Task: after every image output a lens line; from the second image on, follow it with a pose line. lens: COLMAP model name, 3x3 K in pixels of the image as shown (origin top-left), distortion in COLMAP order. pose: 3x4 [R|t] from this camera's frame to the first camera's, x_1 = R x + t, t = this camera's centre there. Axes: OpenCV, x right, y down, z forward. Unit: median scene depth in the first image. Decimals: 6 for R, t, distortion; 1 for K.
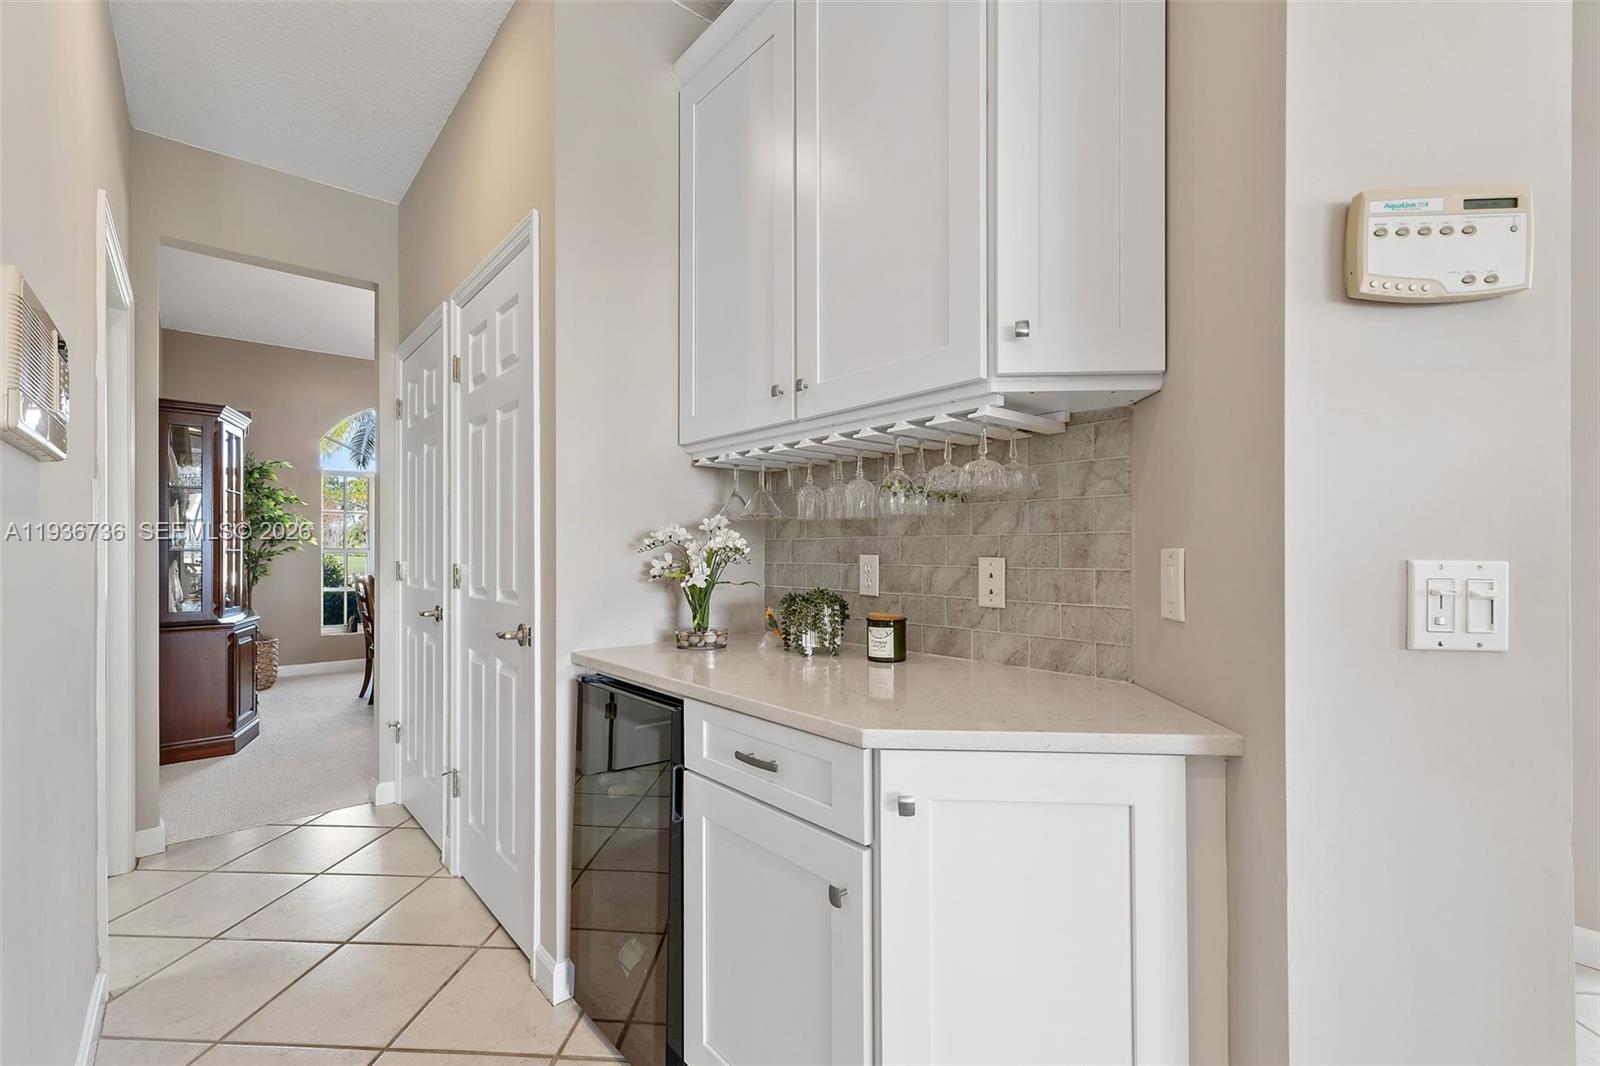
lens RADIAL K [[683.0, 0, 796.5], [0, 683.0, 543.6], [0, 0, 1]] dist [-0.011725, 0.000273]
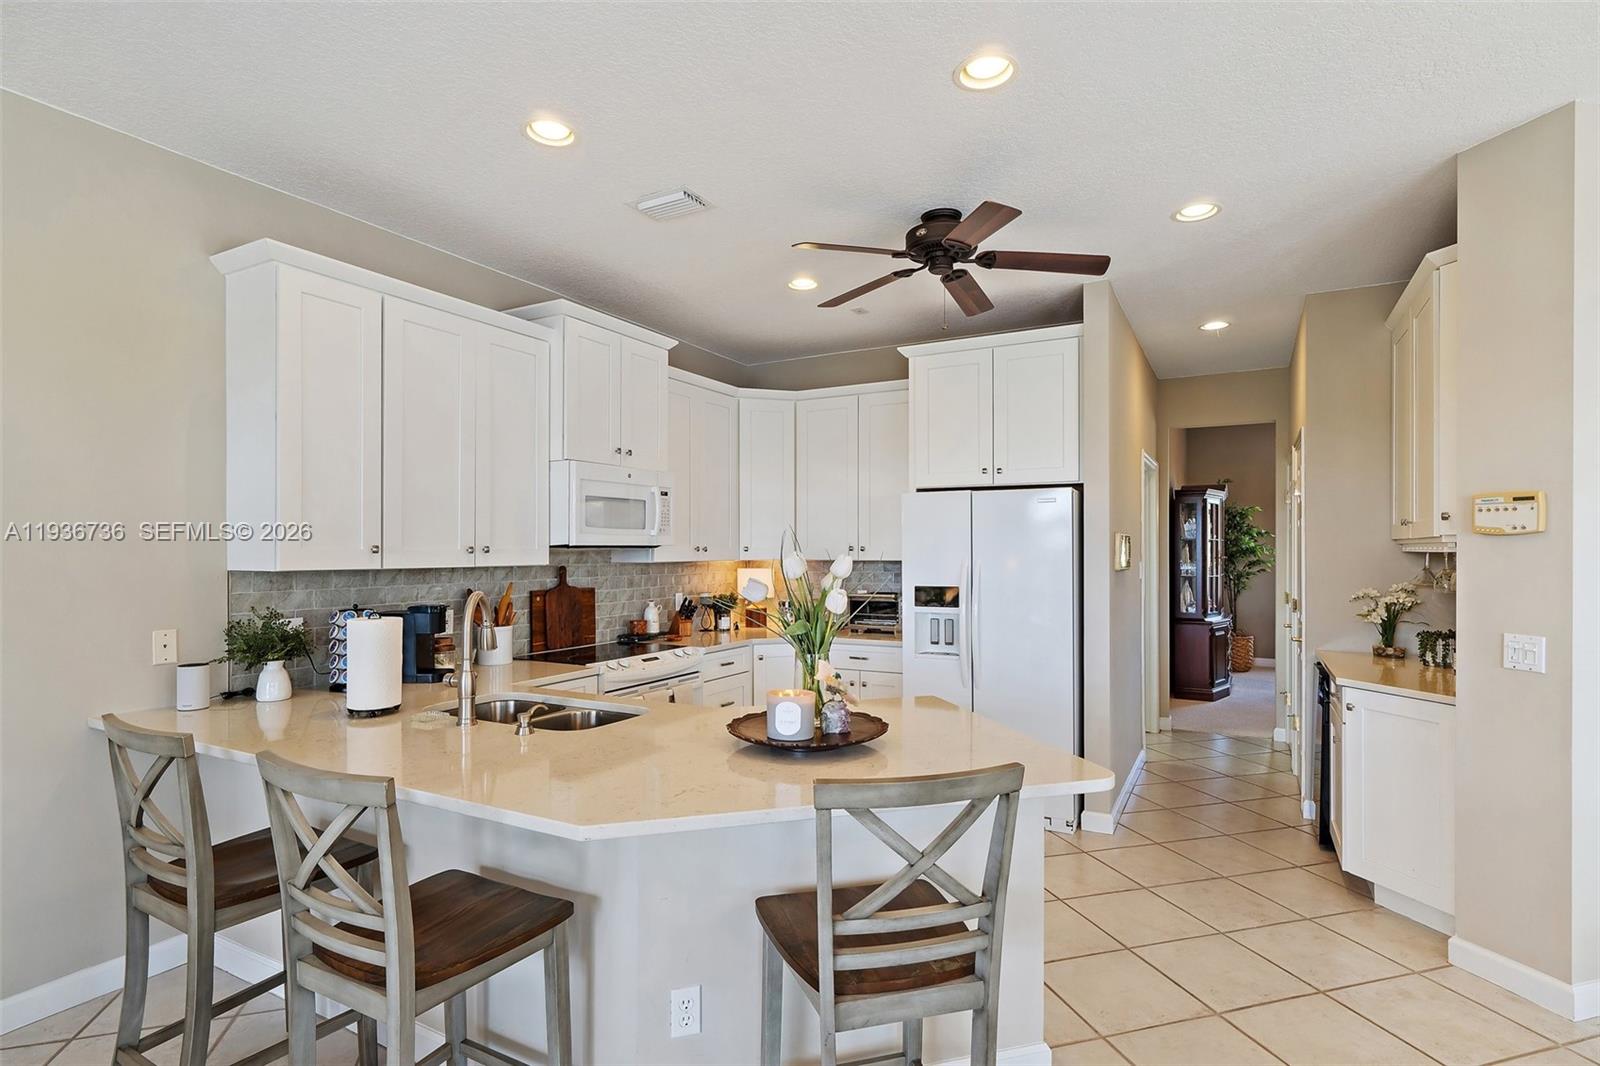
lens RADIAL K [[796.3, 0, 818.2], [0, 796.3, 552.2], [0, 0, 1]] dist [-0.012816, 0.000064]
pose [[0.350984, 0.005774, -0.936364, 0.609588], [0.007017, 0.999937, 0.008797, -0.071880], [0.936355, -0.009658, 0.350921, -0.544635]]
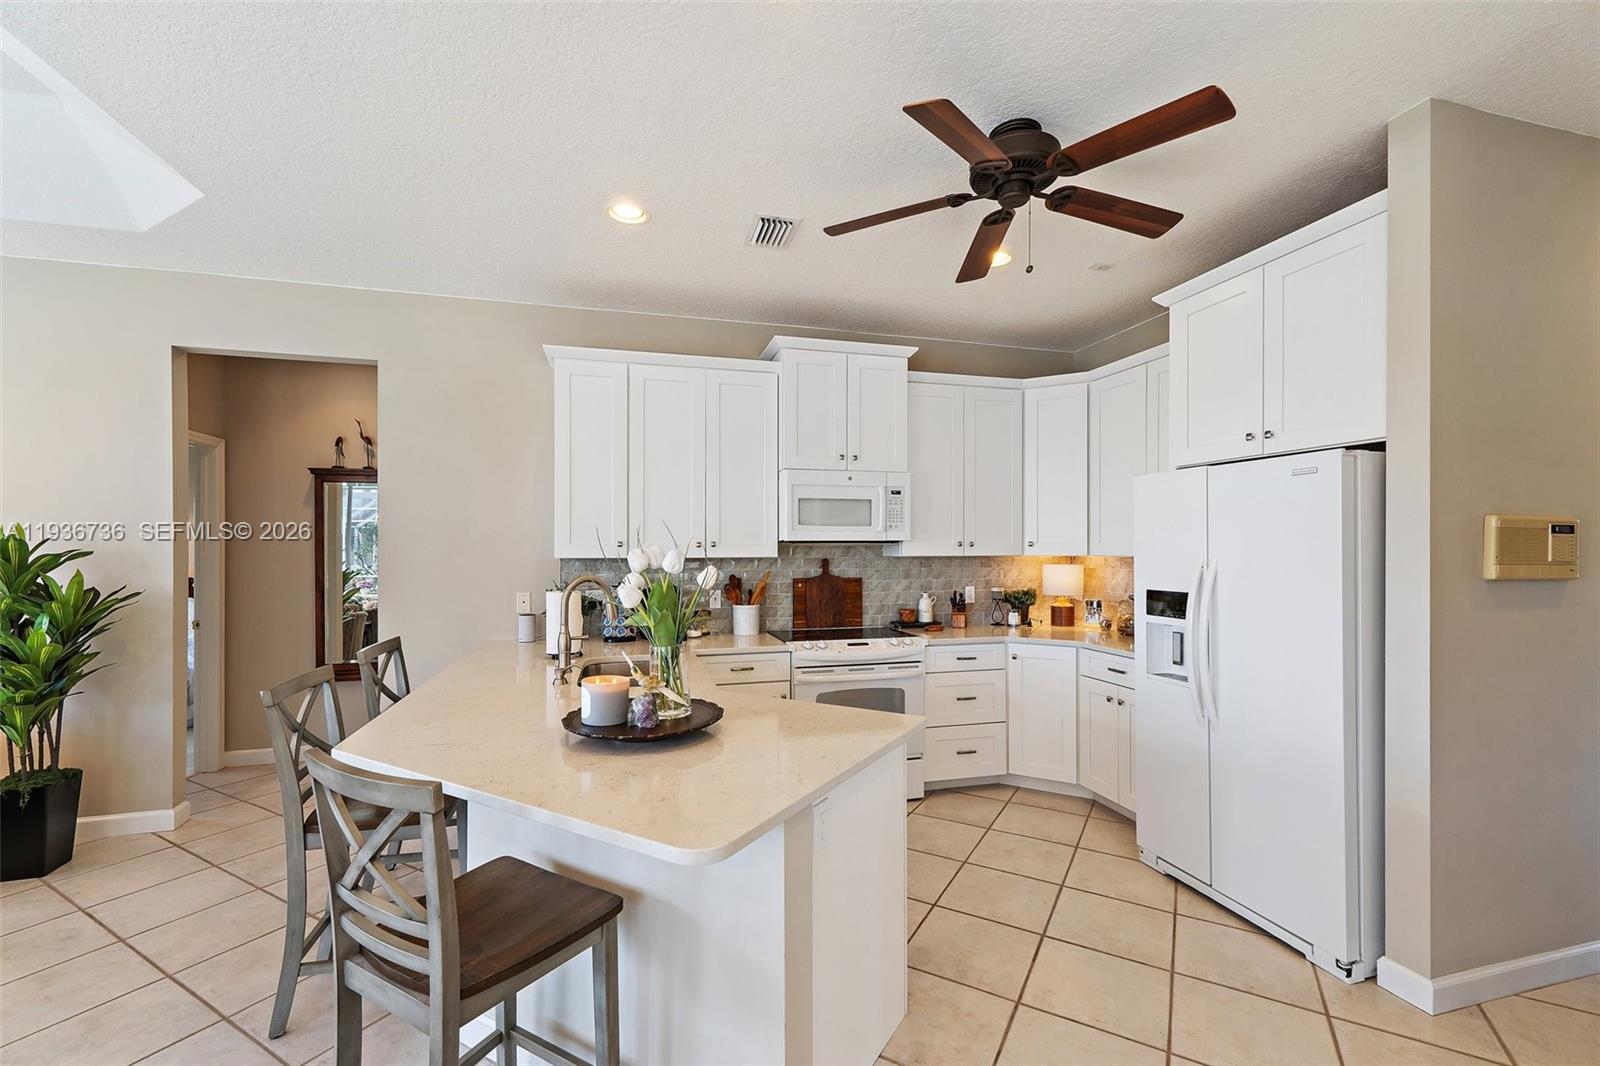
lens RADIAL K [[683.0, 0, 796.5], [0, 683.0, 543.6], [0, 0, 1]] dist [-0.011725, 0.000273]
pose [[-0.453348, 0.002485, -0.891330, 0.478310], [0.009298, 0.999955, -0.001941, -0.068124], [0.891285, -0.009167, -0.453350, -0.041617]]
